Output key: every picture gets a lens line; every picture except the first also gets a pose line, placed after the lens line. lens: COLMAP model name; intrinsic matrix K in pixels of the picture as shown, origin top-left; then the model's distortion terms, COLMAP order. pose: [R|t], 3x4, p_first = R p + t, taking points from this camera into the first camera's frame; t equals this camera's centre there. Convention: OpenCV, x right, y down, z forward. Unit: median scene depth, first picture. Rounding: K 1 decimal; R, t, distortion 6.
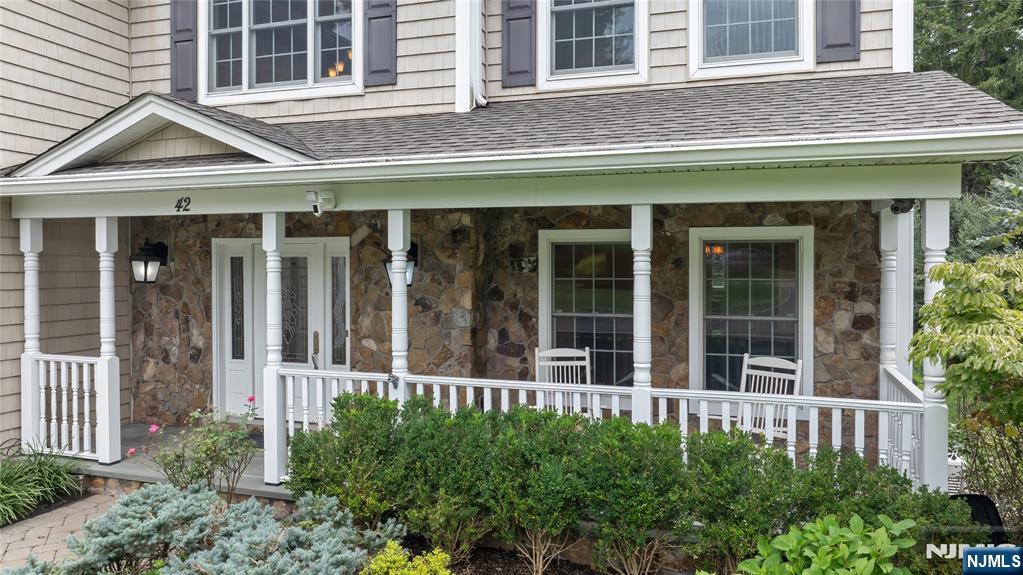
lens RADIAL K [[724.4, 0, 511.5], [0, 724.4, 287.5], [0, 0, 1]] dist [-0.000961, -0.001333]
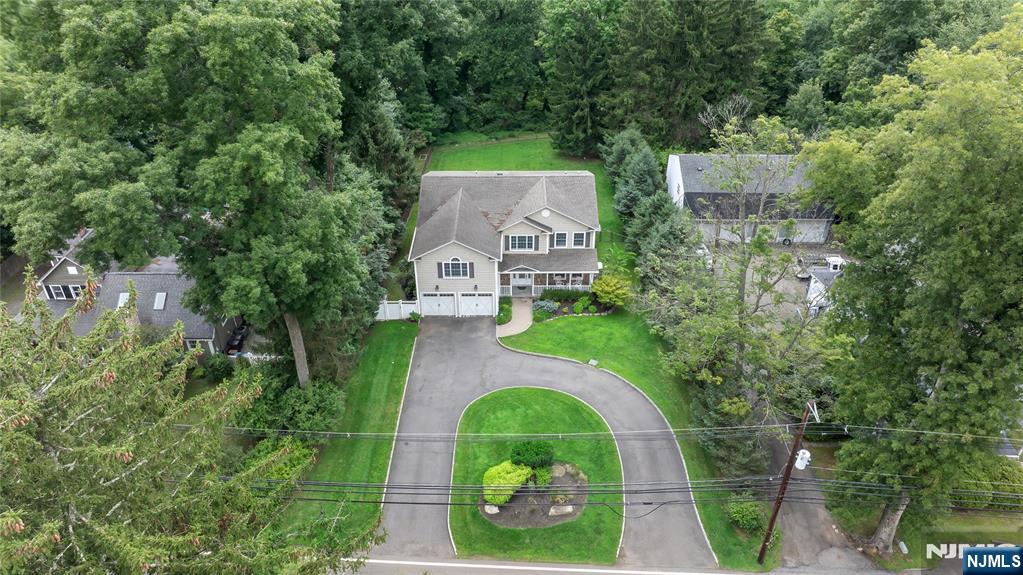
lens RADIAL K [[724.4, 0, 511.5], [0, 724.4, 287.5], [0, 0, 1]] dist [-0.000961, -0.001333]
pose [[0.952250, -0.171863, 0.252354, -2.747253], [0.019909, 0.859721, 0.510376, -4.350943], [-0.304669, -0.480982, 0.822091, -6.228817]]
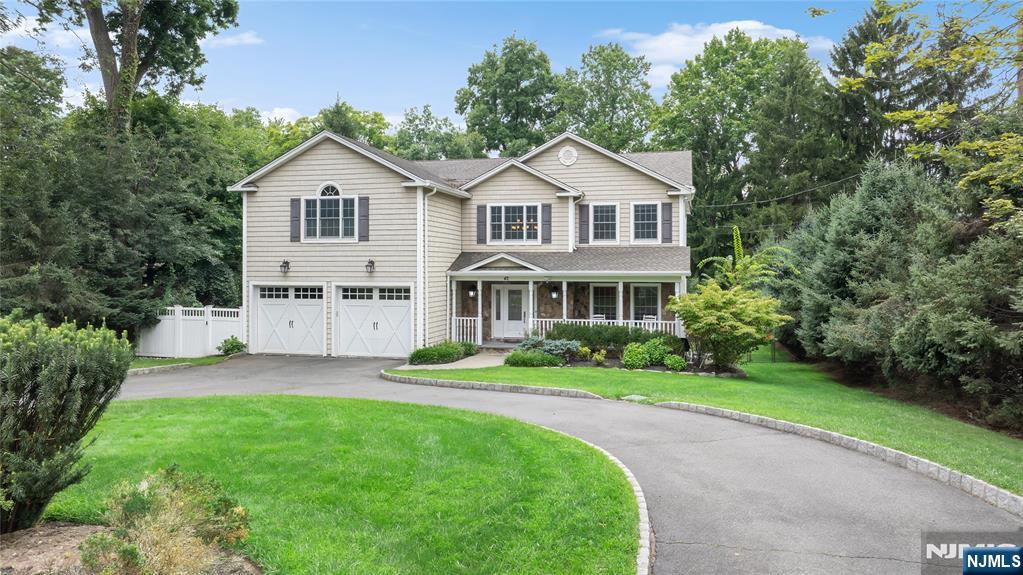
lens RADIAL K [[724.4, 0, 511.5], [0, 724.4, 287.5], [0, 0, 1]] dist [-0.000961, -0.001333]
pose [[0.996681, -0.000838, 0.081400, -0.679754], [0.001600, 0.999956, -0.009294, -0.024002], [-0.081389, 0.009393, 0.996638, -2.711639]]
